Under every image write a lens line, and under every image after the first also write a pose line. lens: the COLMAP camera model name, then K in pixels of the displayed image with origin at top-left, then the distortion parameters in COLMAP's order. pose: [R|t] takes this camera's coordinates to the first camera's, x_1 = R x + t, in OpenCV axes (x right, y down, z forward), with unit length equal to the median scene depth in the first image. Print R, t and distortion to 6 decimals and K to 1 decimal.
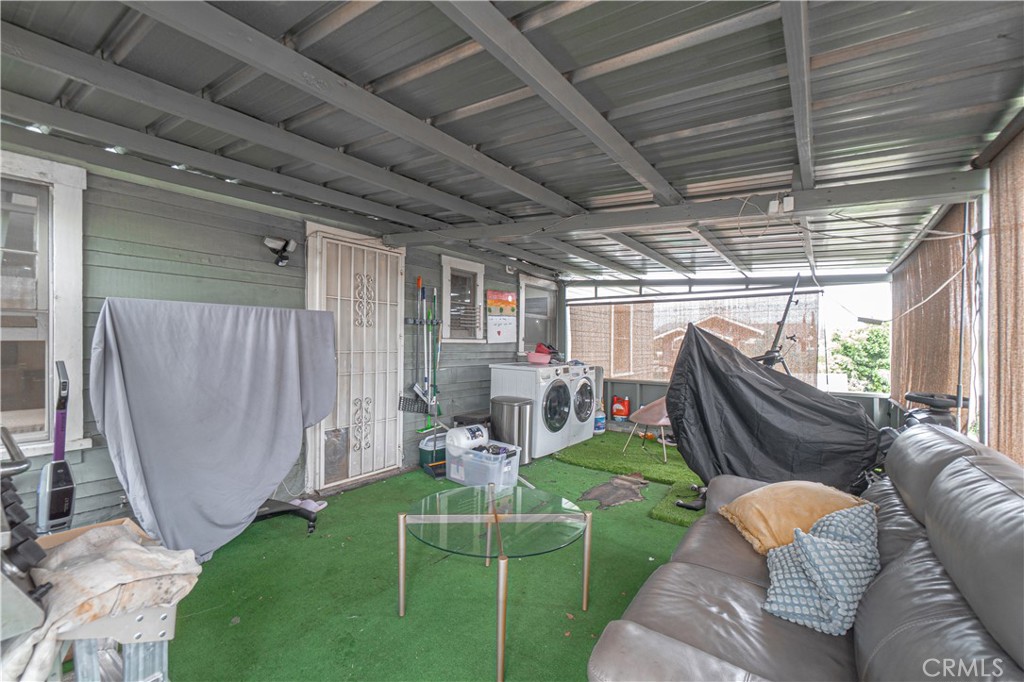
lens RADIAL K [[449.3, 0, 498.0], [0, 449.3, 328.3], [0, 0, 1]] dist [-0.001454, -0.000286]
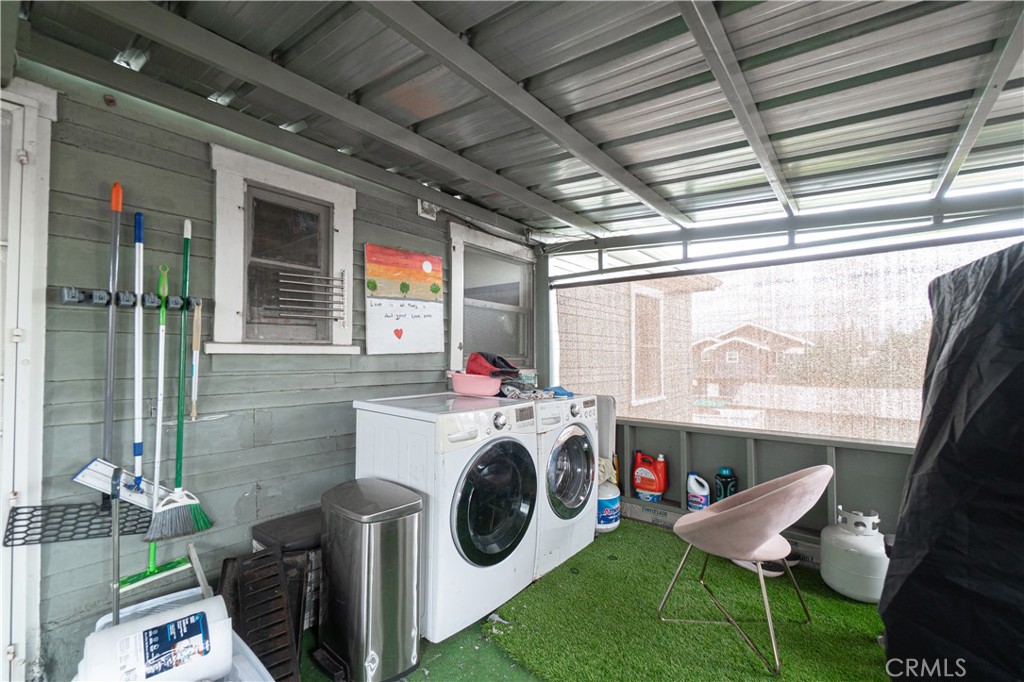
lens RADIAL K [[449.3, 0, 498.0], [0, 449.3, 328.3], [0, 0, 1]] dist [-0.001454, -0.000286]
pose [[0.998670, -0.009667, -0.050639, 0.133757], [0.008315, 0.999606, -0.026826, 0.018533], [0.050879, 0.026370, 0.998357, 0.497068]]
